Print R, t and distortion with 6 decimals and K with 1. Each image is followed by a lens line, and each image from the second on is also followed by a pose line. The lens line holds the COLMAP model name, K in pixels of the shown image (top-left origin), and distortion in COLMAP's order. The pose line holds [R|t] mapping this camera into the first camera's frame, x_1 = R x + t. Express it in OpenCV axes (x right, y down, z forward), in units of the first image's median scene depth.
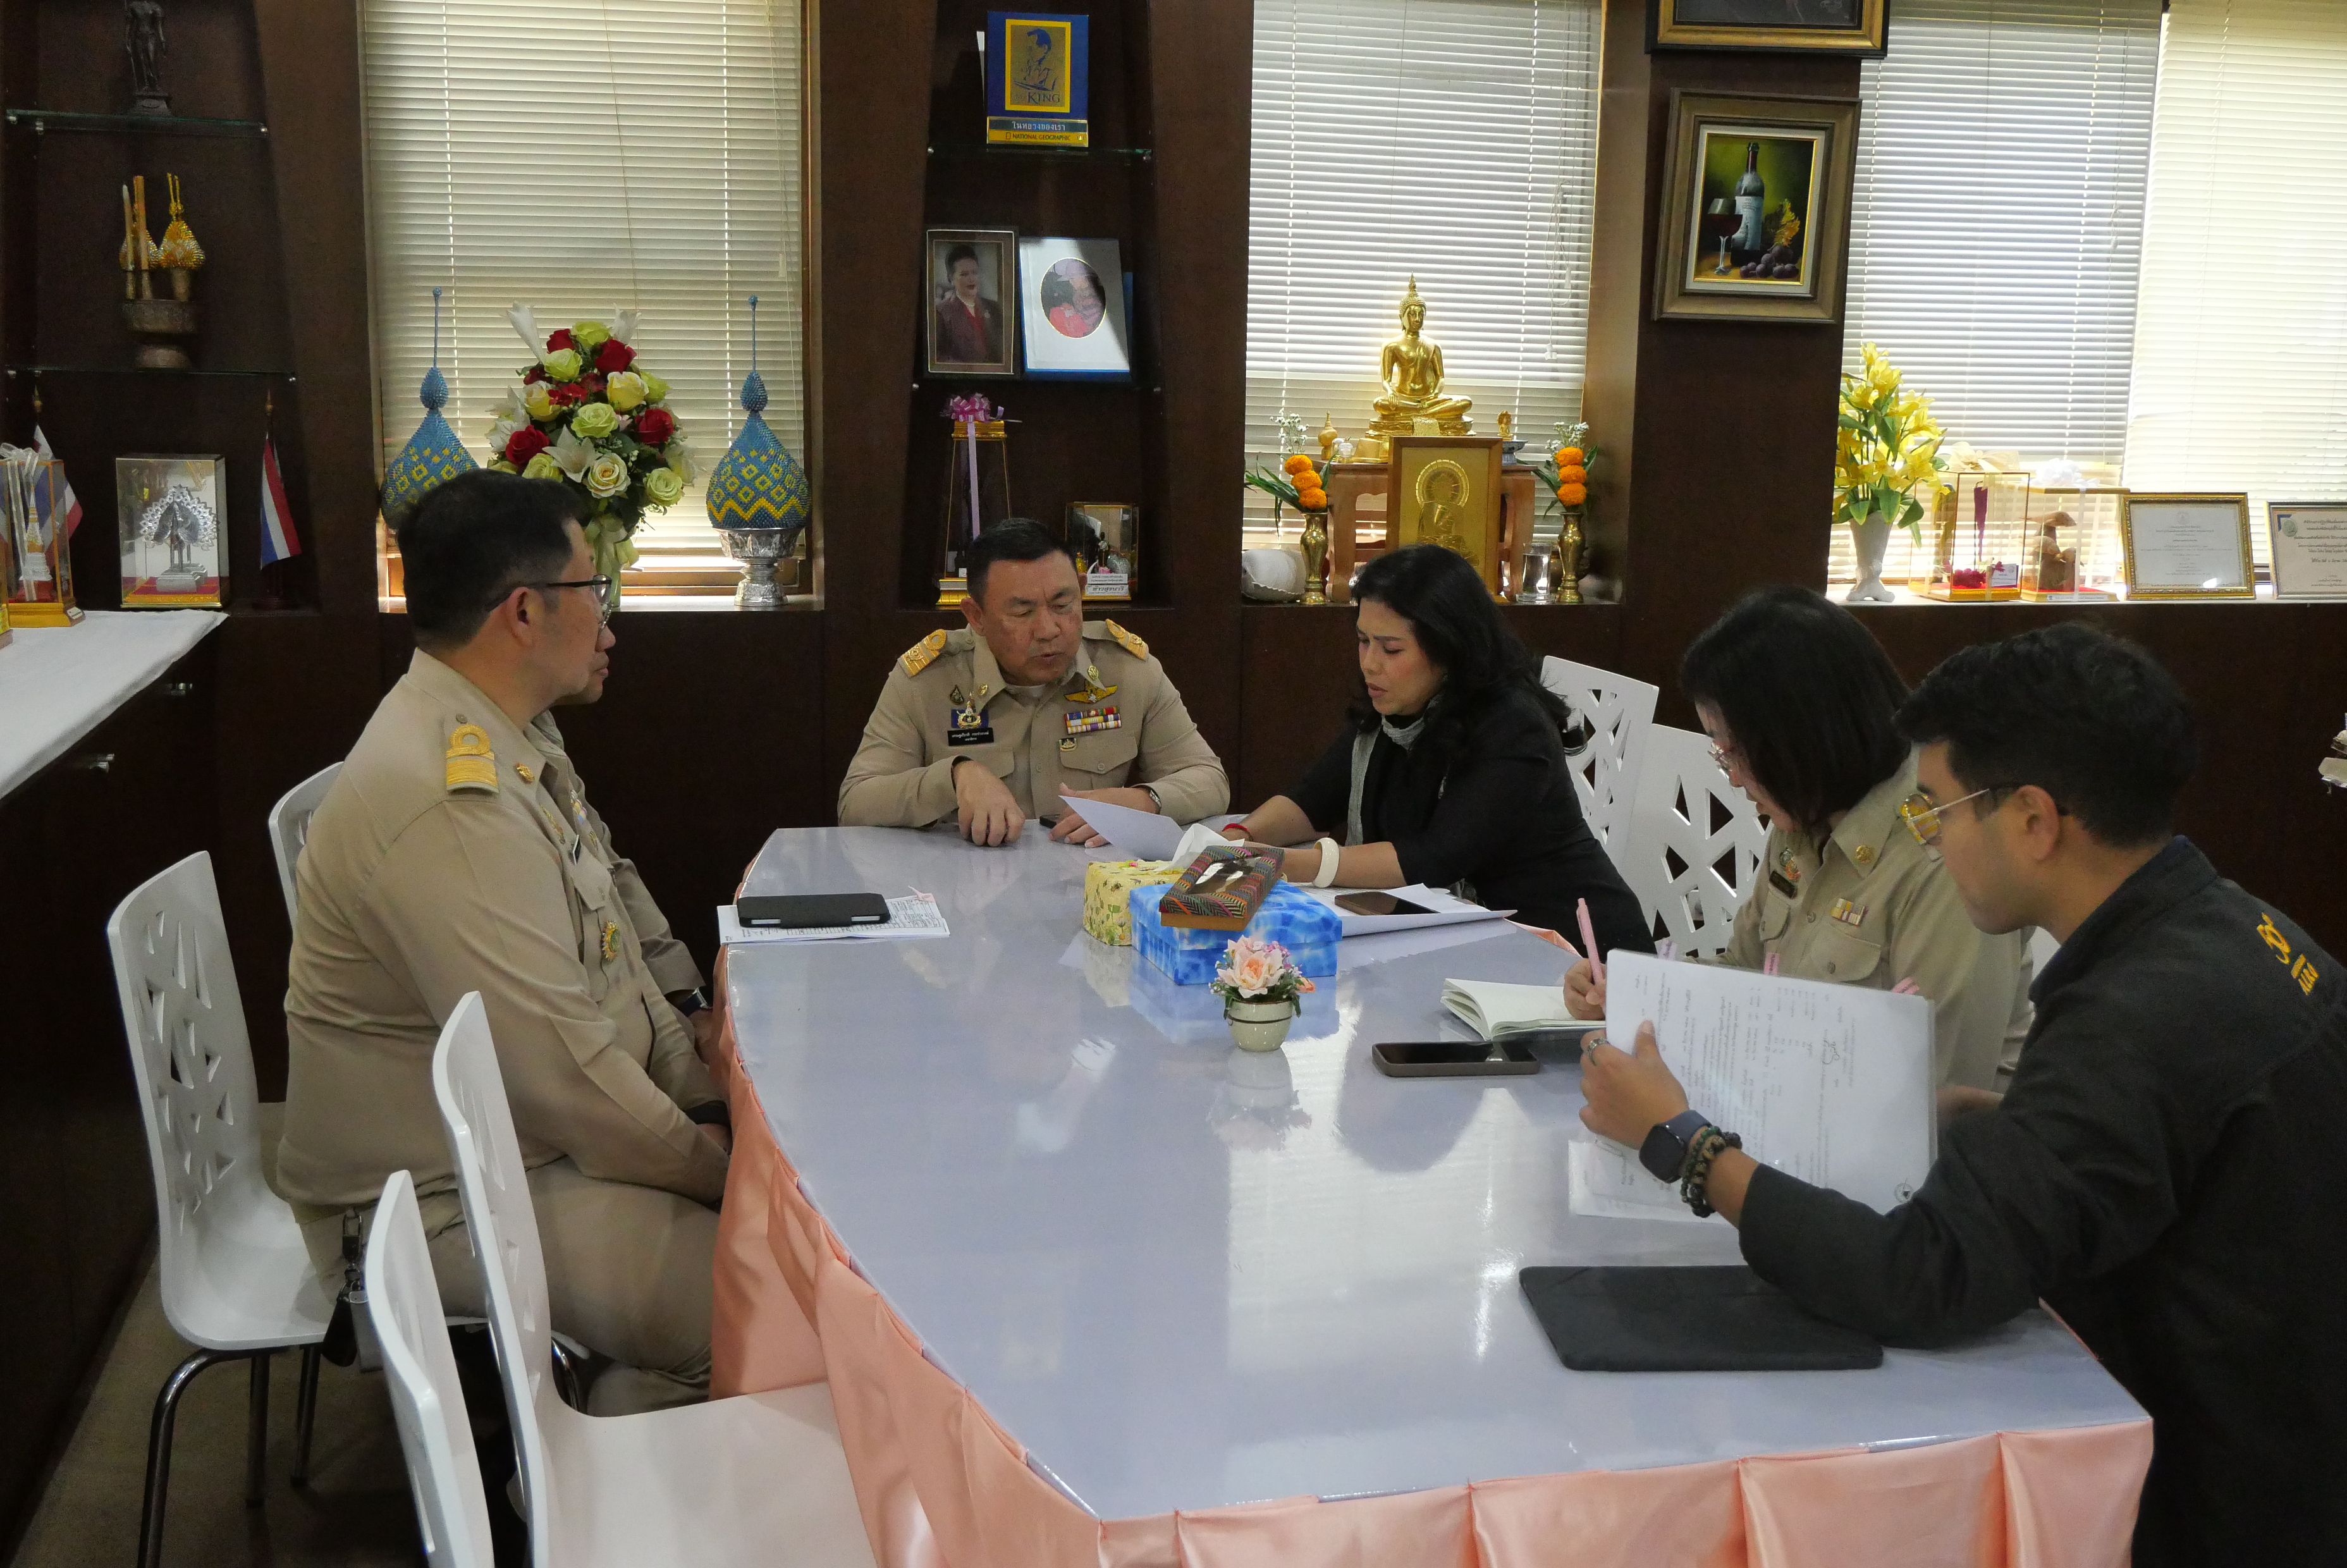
lens RADIAL K [[2429.5, 0, 1163.0], [0, 2429.5, 782.2], [0, 0, 1]] dist [-0.009982, 0.010555]
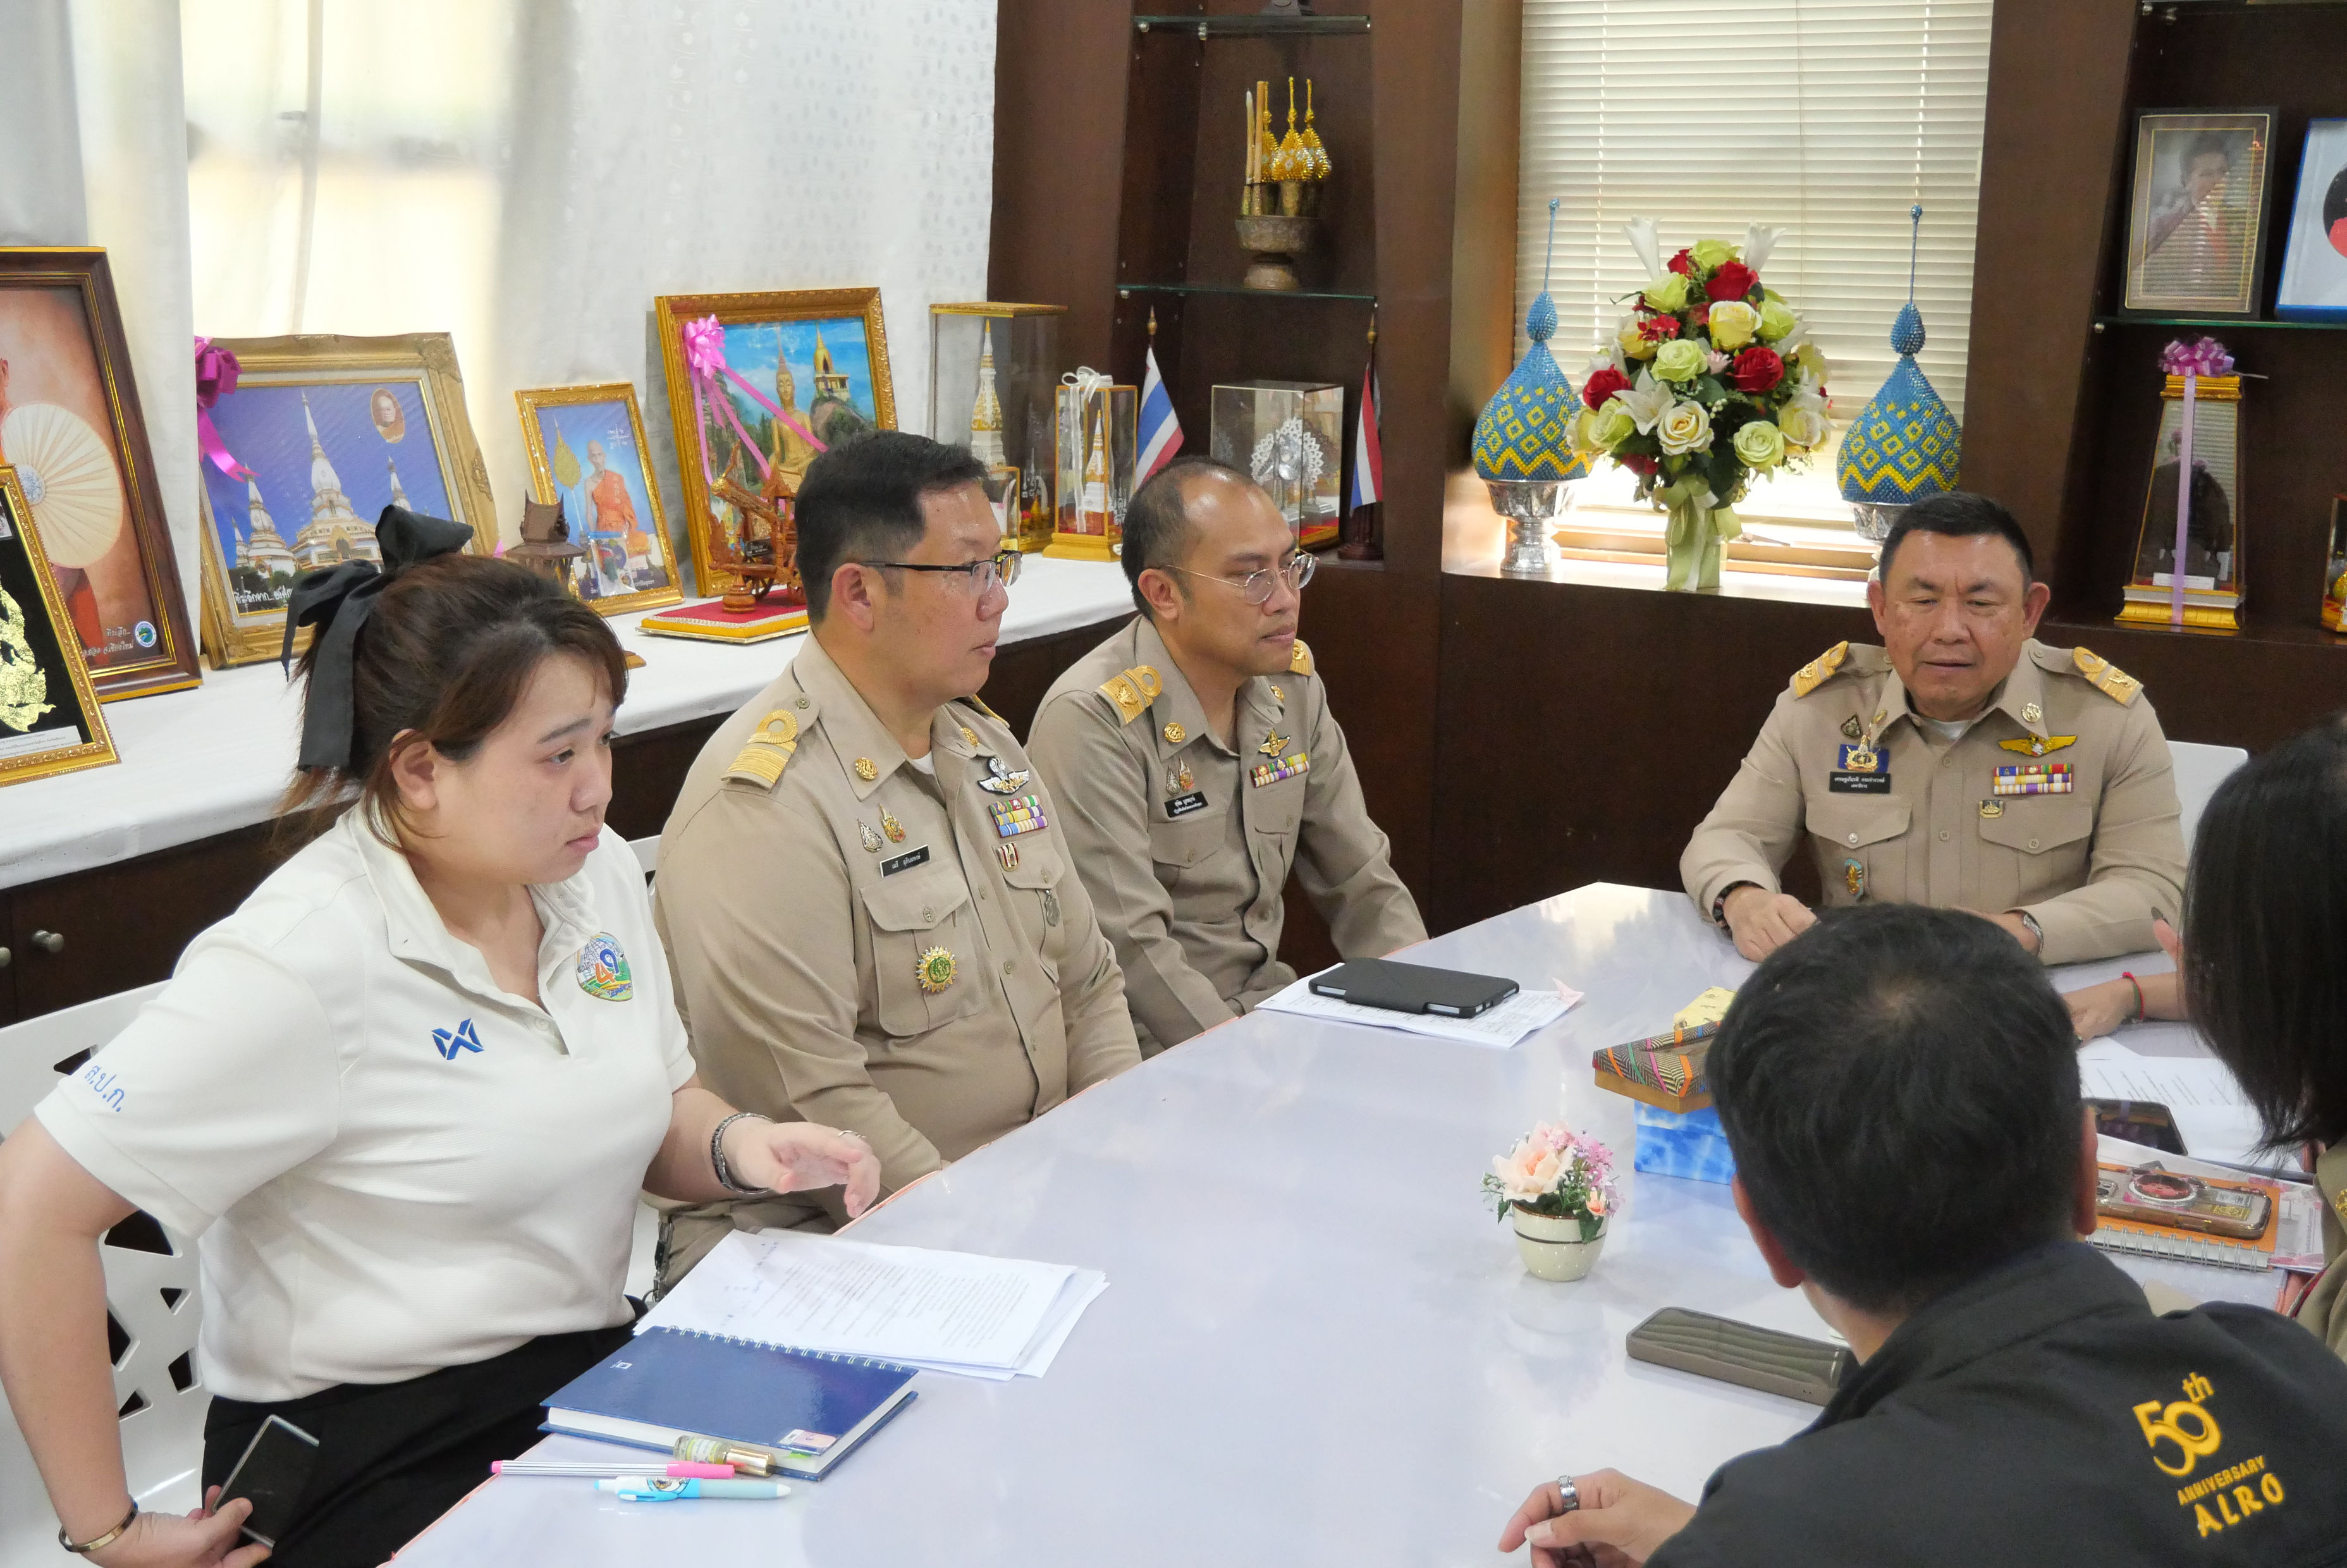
lens RADIAL K [[2914.9, 0, 1173.5], [0, 2914.9, 784.0], [0, 0, 1]] dist [-0.021026, 0.209966]
pose [[0.757907, 0.123309, -0.640602, 0.268921], [-0.118091, 0.991683, 0.051173, -0.034449], [0.641585, 0.036865, 0.766166, 0.128440]]
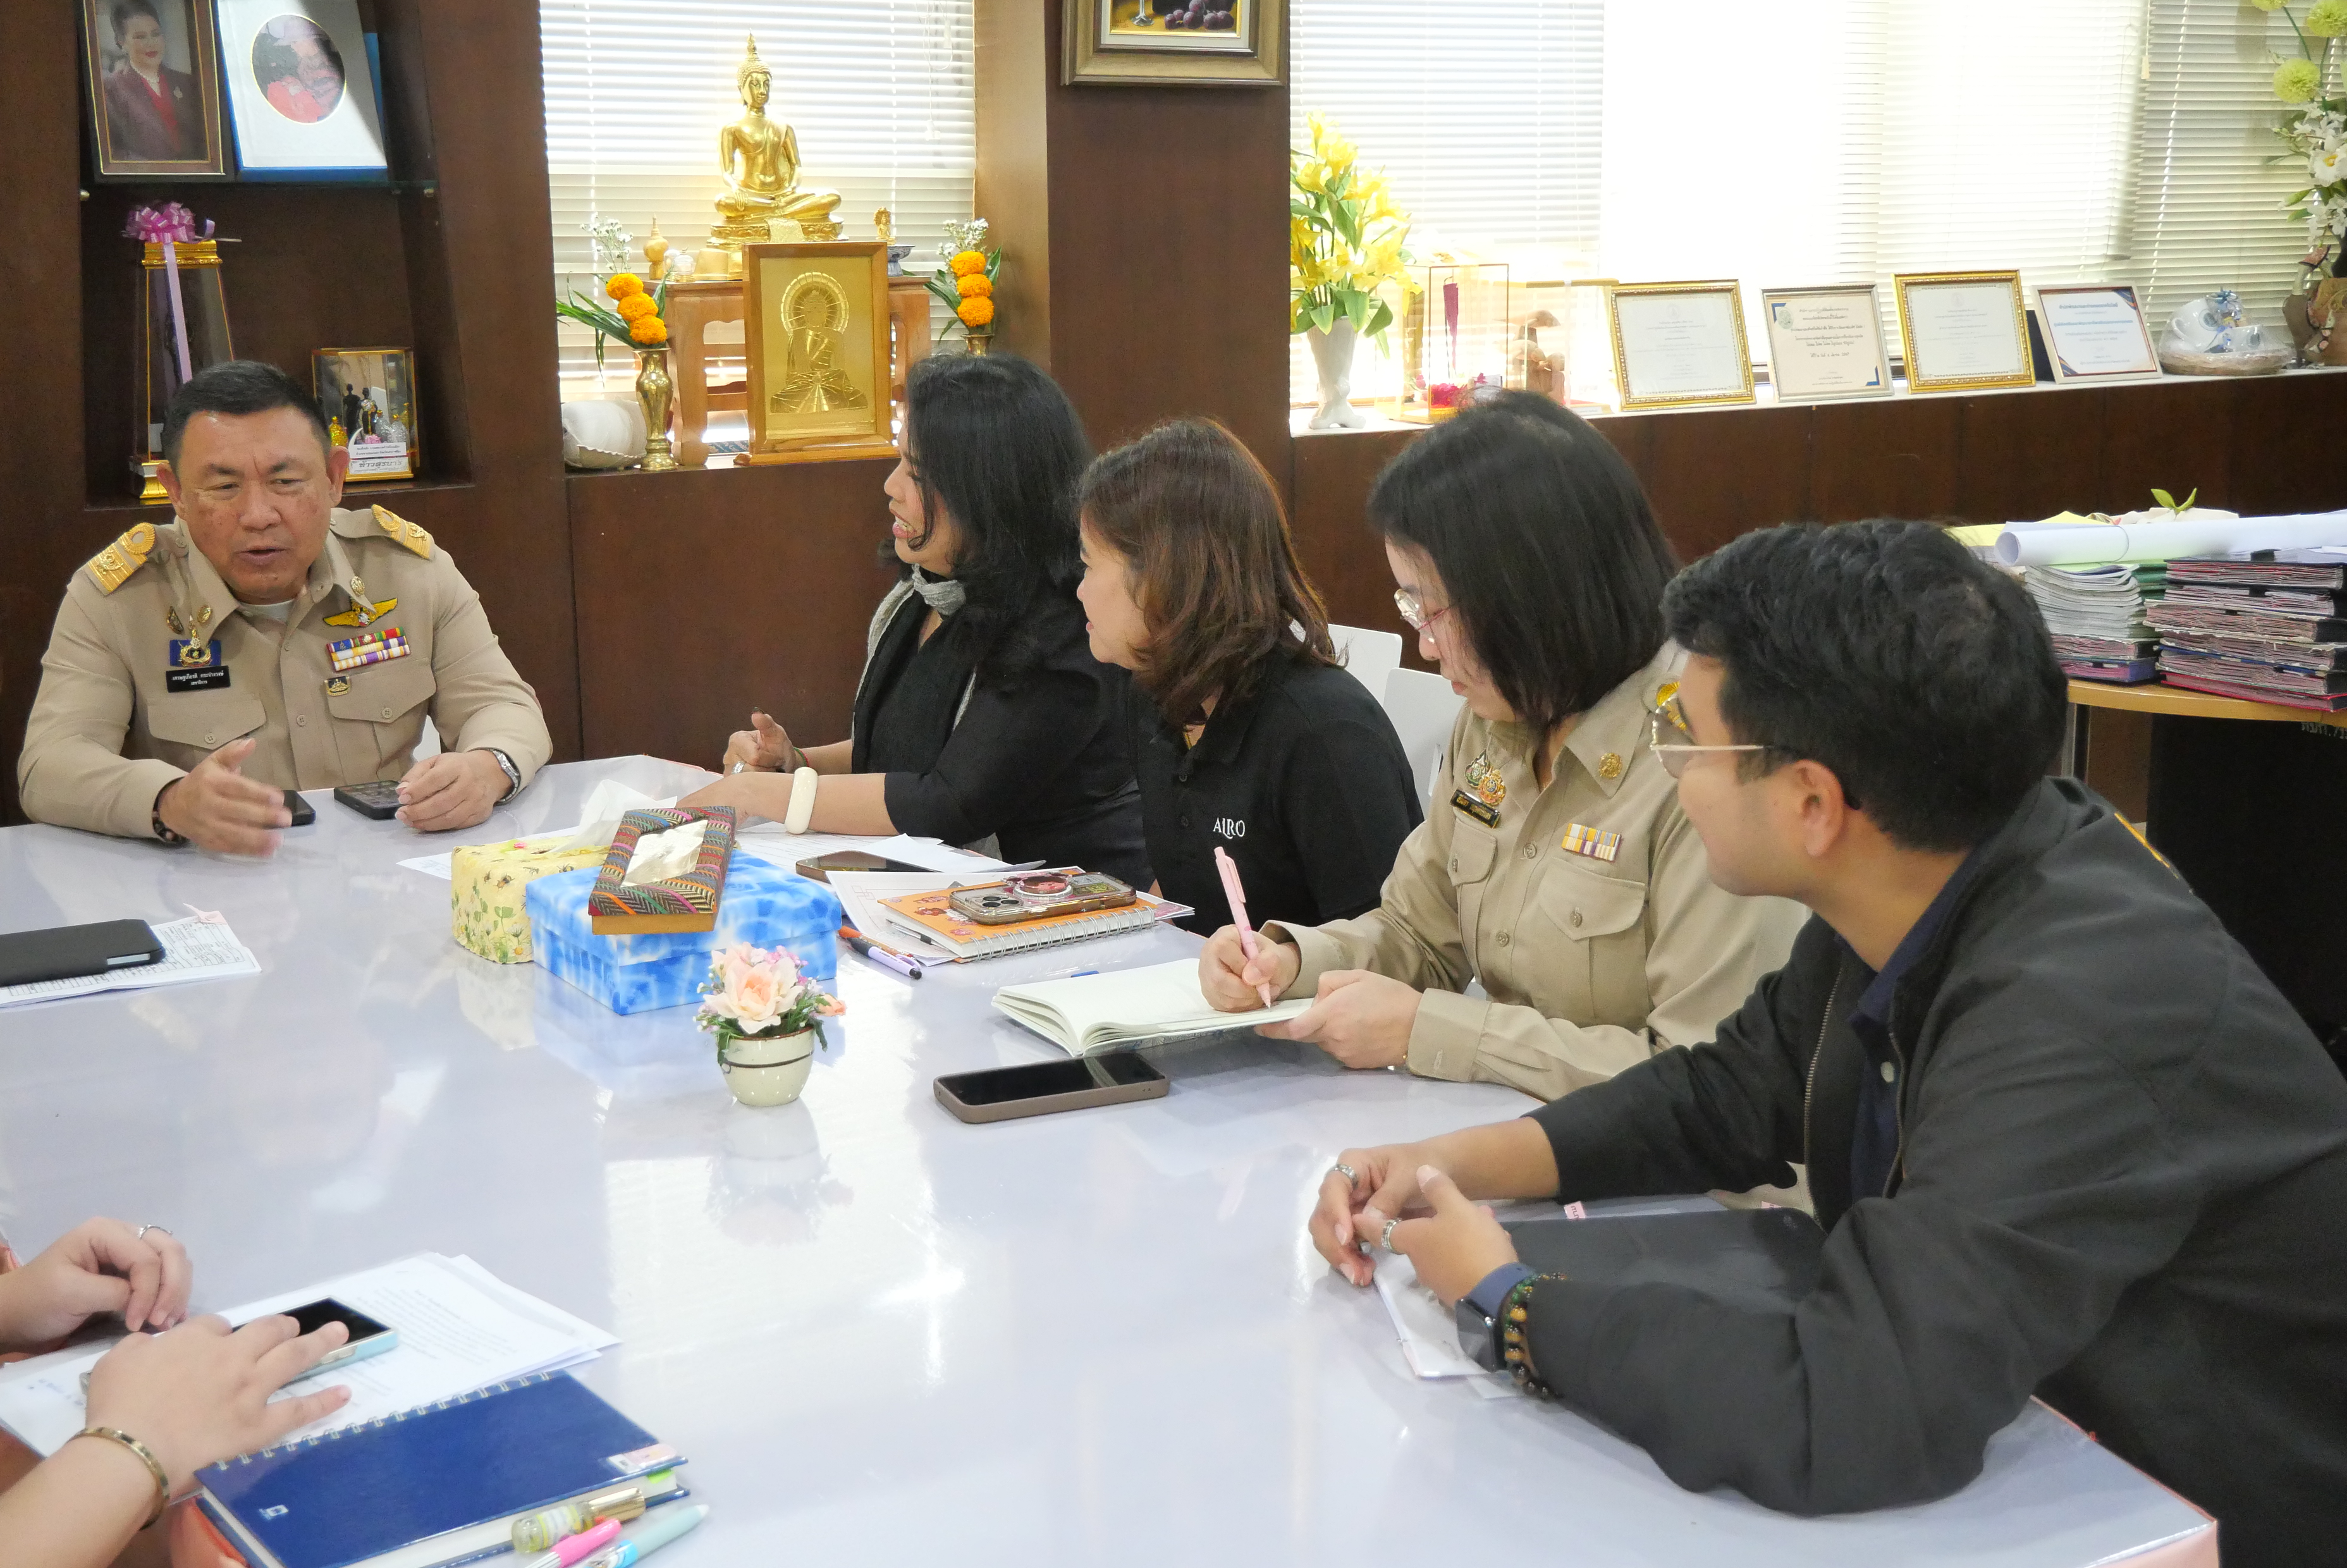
lens RADIAL K [[2847.1, 0, 1138.5], [0, 2847.1, 785.8], [0, 0, 1]] dist [-0.014230, 0.098777]
pose [[0.962614, -0.083086, 0.257818, -0.032780], [0.073035, 0.996157, 0.048334, -0.006678], [-0.260843, -0.027697, 0.964984, 0.098648]]
